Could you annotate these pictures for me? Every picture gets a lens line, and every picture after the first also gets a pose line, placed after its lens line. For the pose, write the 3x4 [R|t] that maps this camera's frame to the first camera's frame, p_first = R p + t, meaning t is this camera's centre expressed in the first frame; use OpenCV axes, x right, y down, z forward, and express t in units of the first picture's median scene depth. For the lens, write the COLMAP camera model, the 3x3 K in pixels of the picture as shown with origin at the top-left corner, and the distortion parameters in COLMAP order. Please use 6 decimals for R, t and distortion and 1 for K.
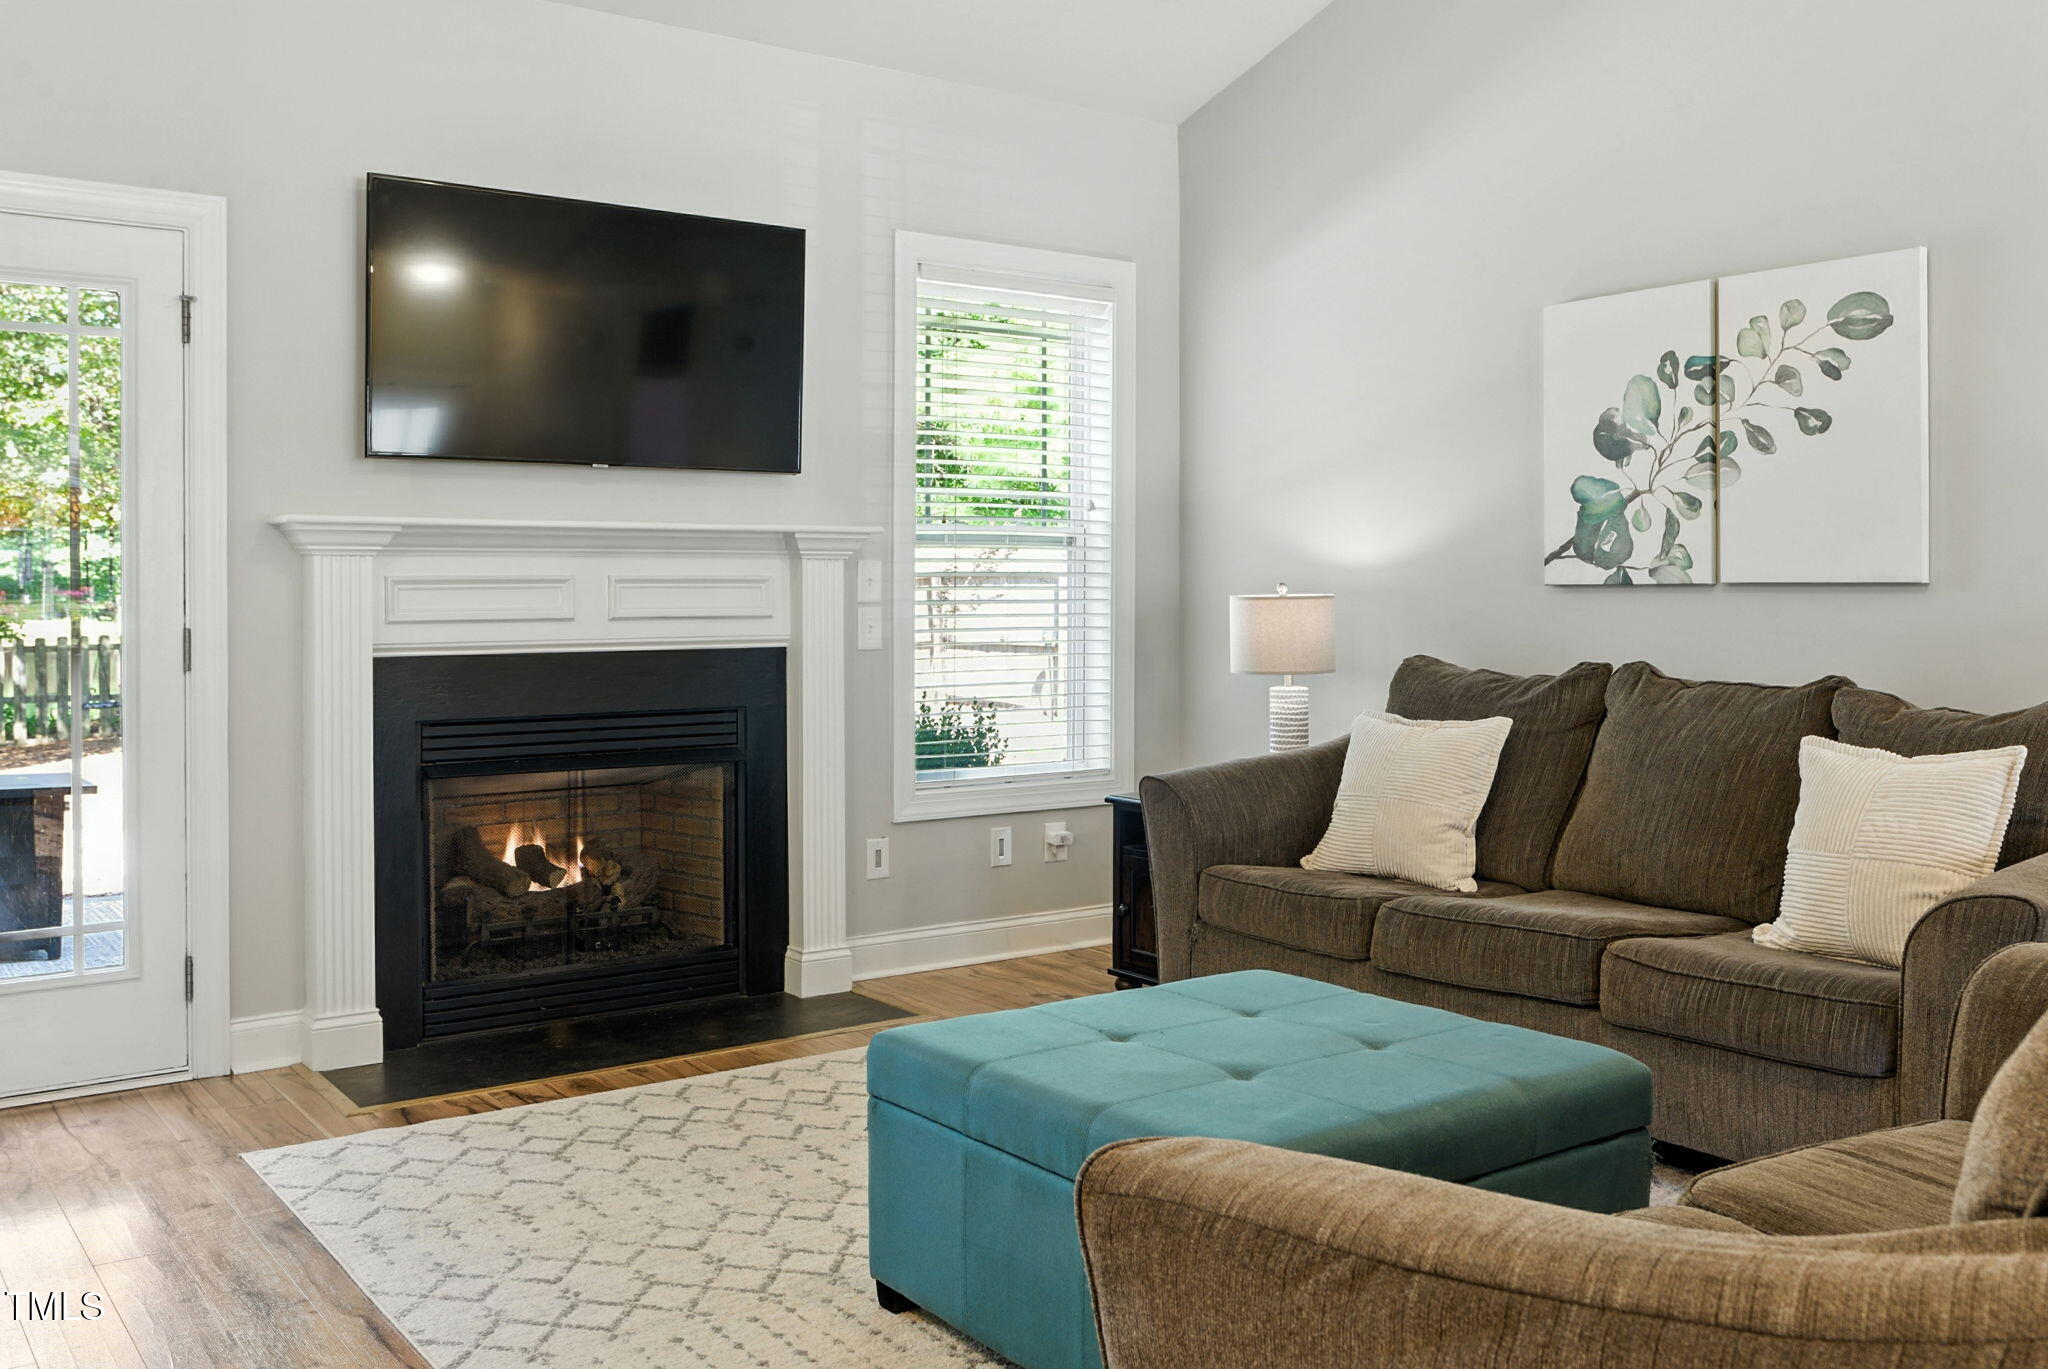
lens RADIAL K [[1691.2, 0, 1024.7], [0, 1691.2, 583.2], [0, 0, 1]] dist [-0.001859, -0.000731]
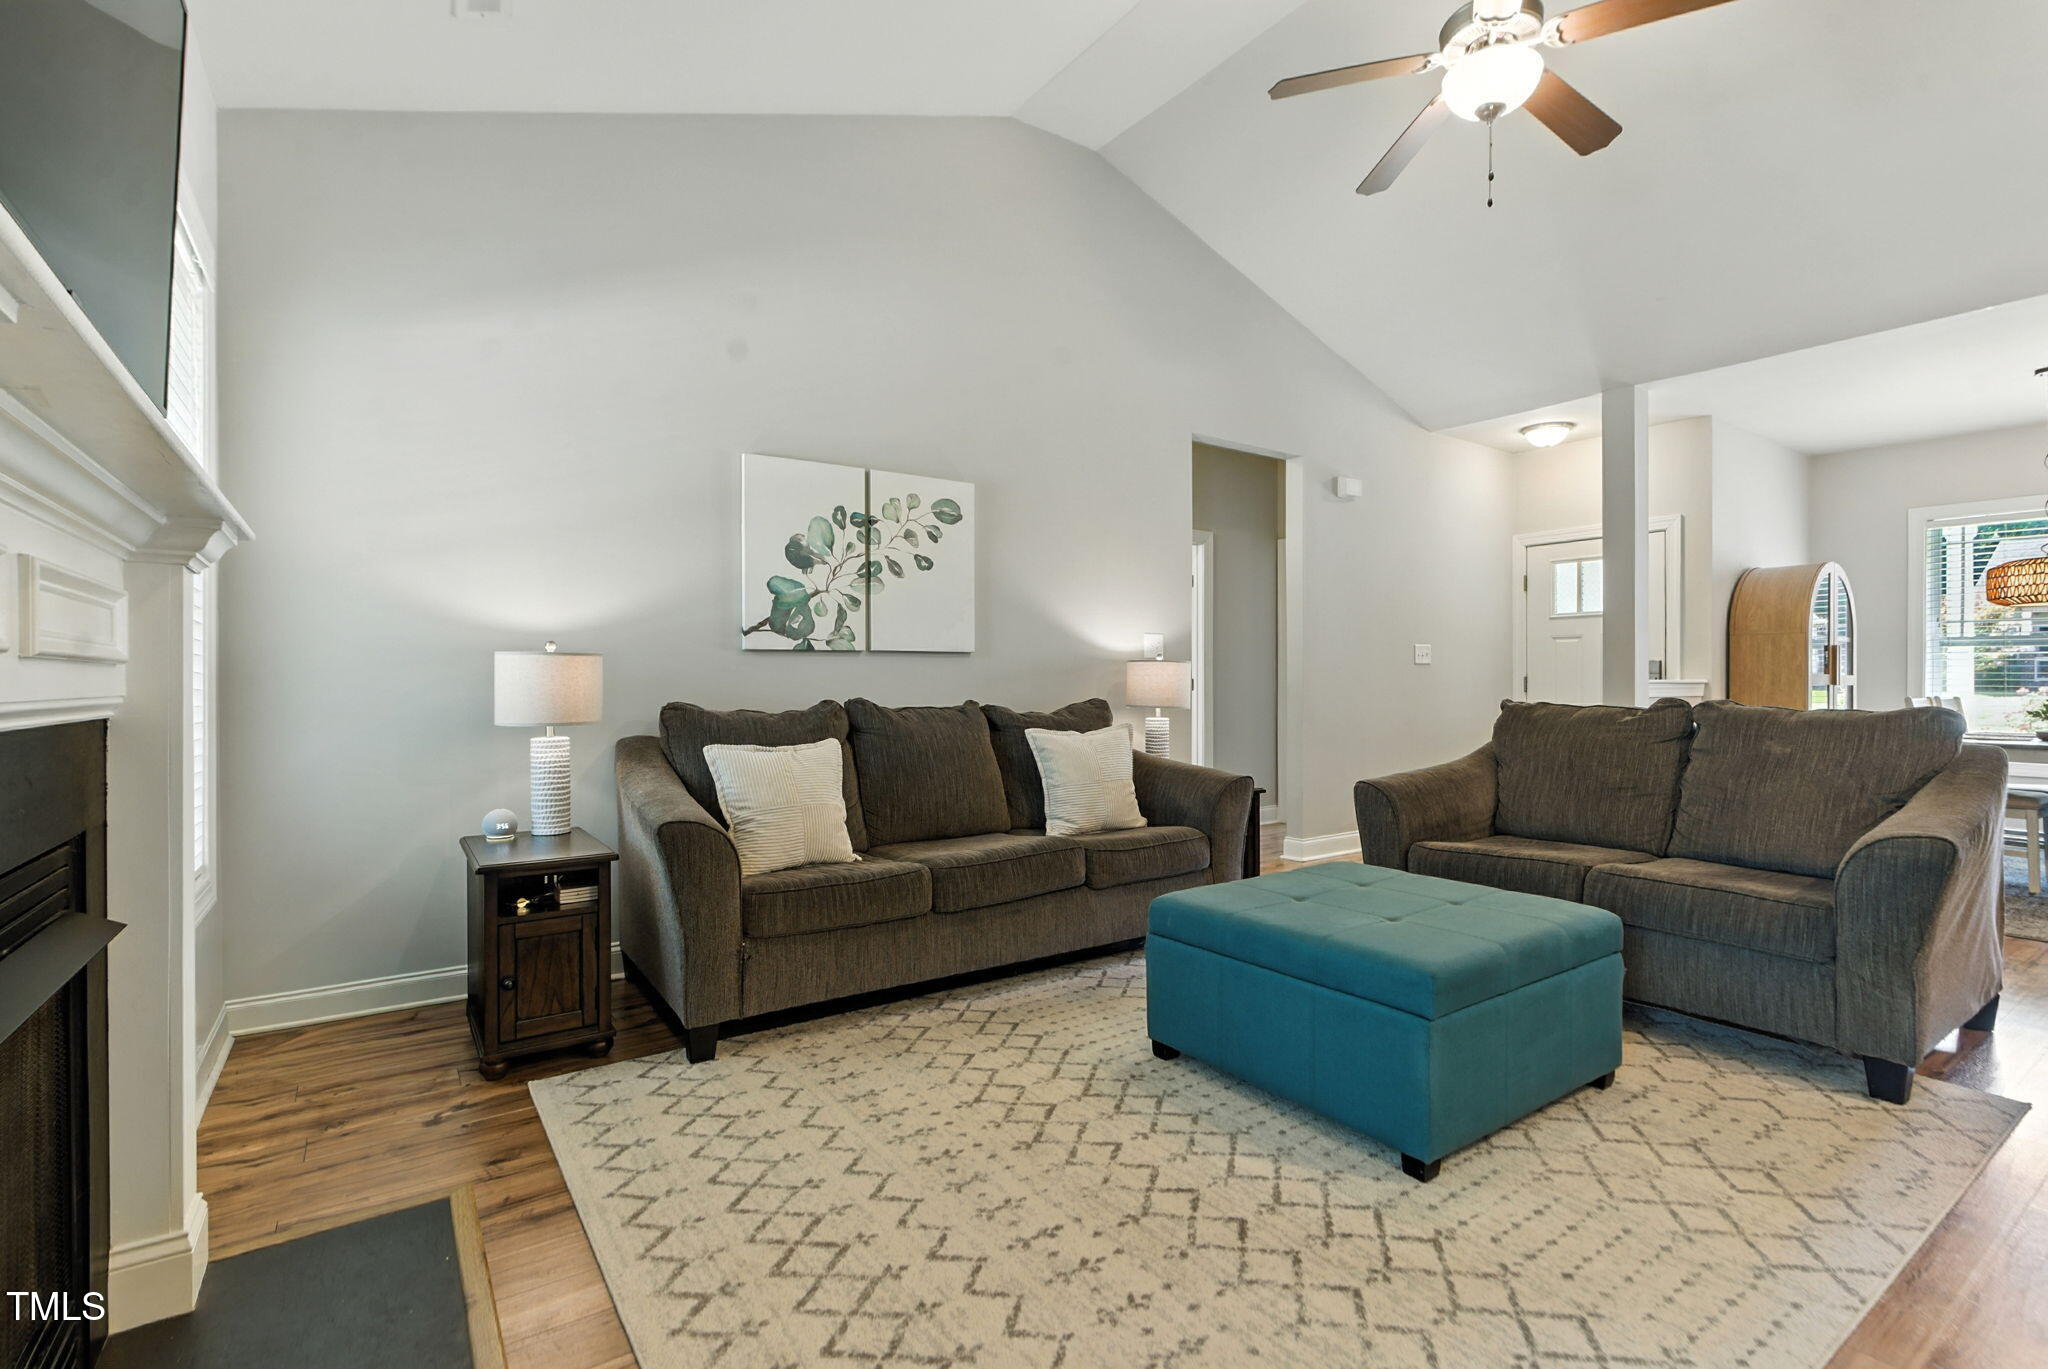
lens RADIAL K [[927.2, 0, 1032.2], [0, 927.2, 682.1], [0, 0, 1]] dist [-0.002483, 0.000432]
pose [[0.053793, -0.005296, 0.998538, -0.501598], [-0.005170, 0.999971, 0.005582, 0.025300], [-0.998539, -0.005462, 0.053764, 0.785339]]
